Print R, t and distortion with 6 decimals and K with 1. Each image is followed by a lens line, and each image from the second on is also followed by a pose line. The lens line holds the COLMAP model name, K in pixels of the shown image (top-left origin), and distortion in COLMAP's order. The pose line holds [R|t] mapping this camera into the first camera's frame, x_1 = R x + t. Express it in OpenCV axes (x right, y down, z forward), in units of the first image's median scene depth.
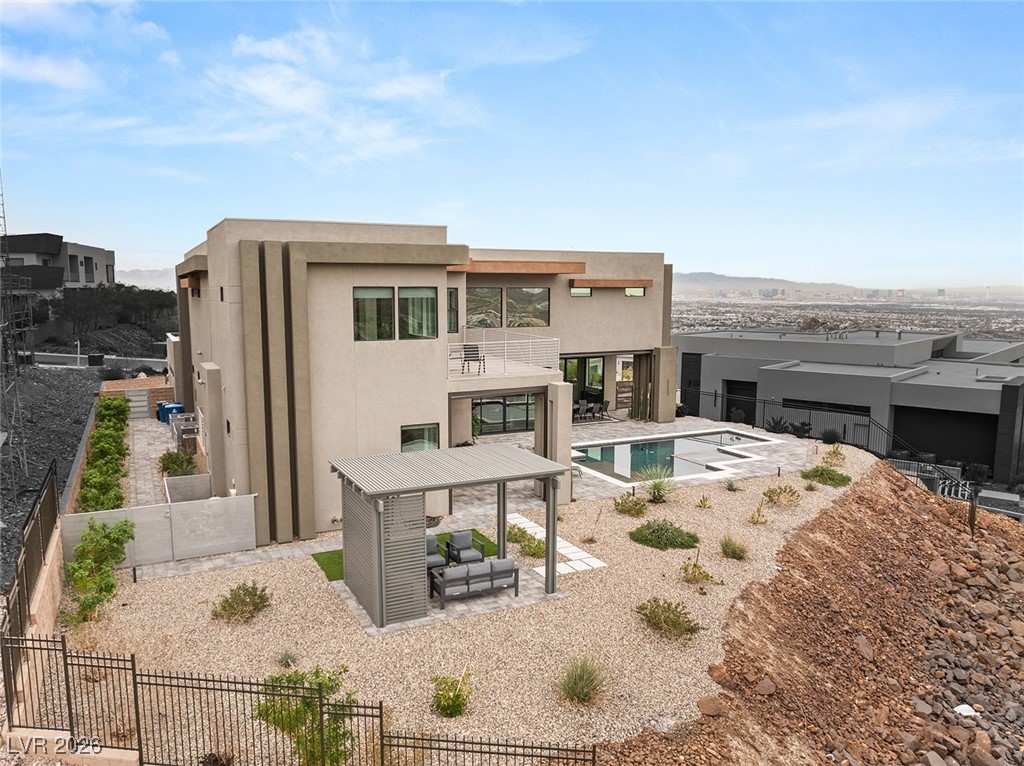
lens RADIAL K [[754.9, 0, 508.4], [0, 754.9, 380.1], [0, 0, 1]] dist [-0.017805, -0.006571]
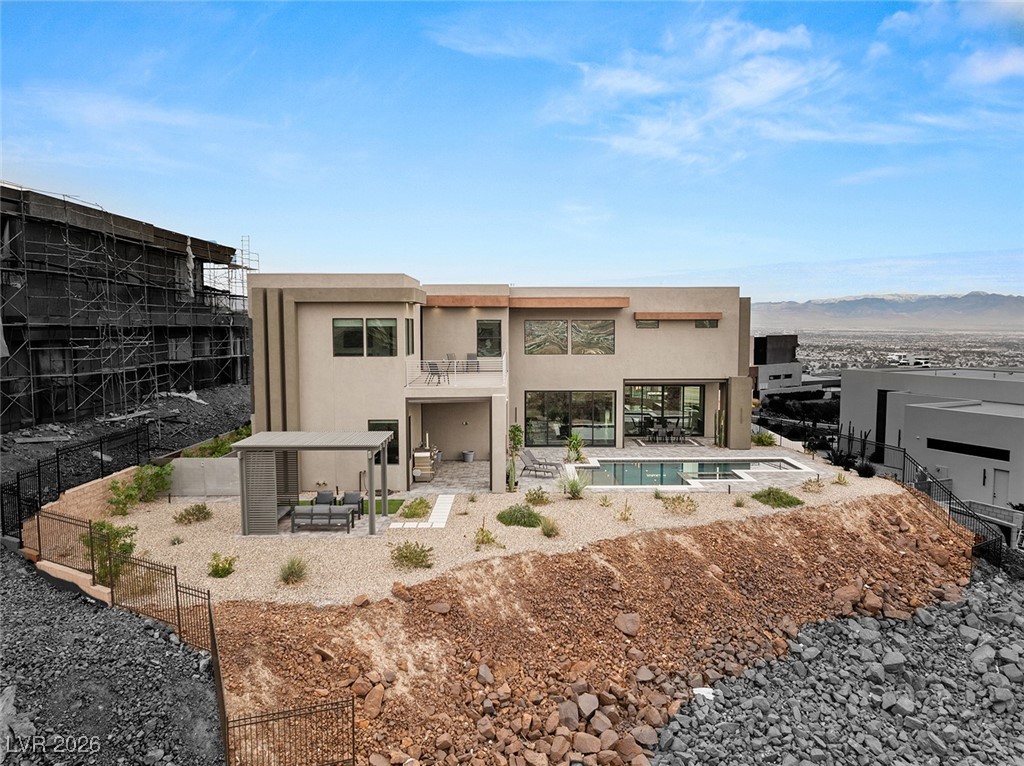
lens RADIAL K [[754.9, 0, 508.7], [0, 754.9, 385.0], [0, 0, 1]] dist [-0.017805, -0.006571]
pose [[0.905176, 0.028124, -0.424106, 0.675529], [-0.046596, 0.998360, -0.033245, 0.031555], [0.422475, 0.049854, 0.905002, -0.131899]]
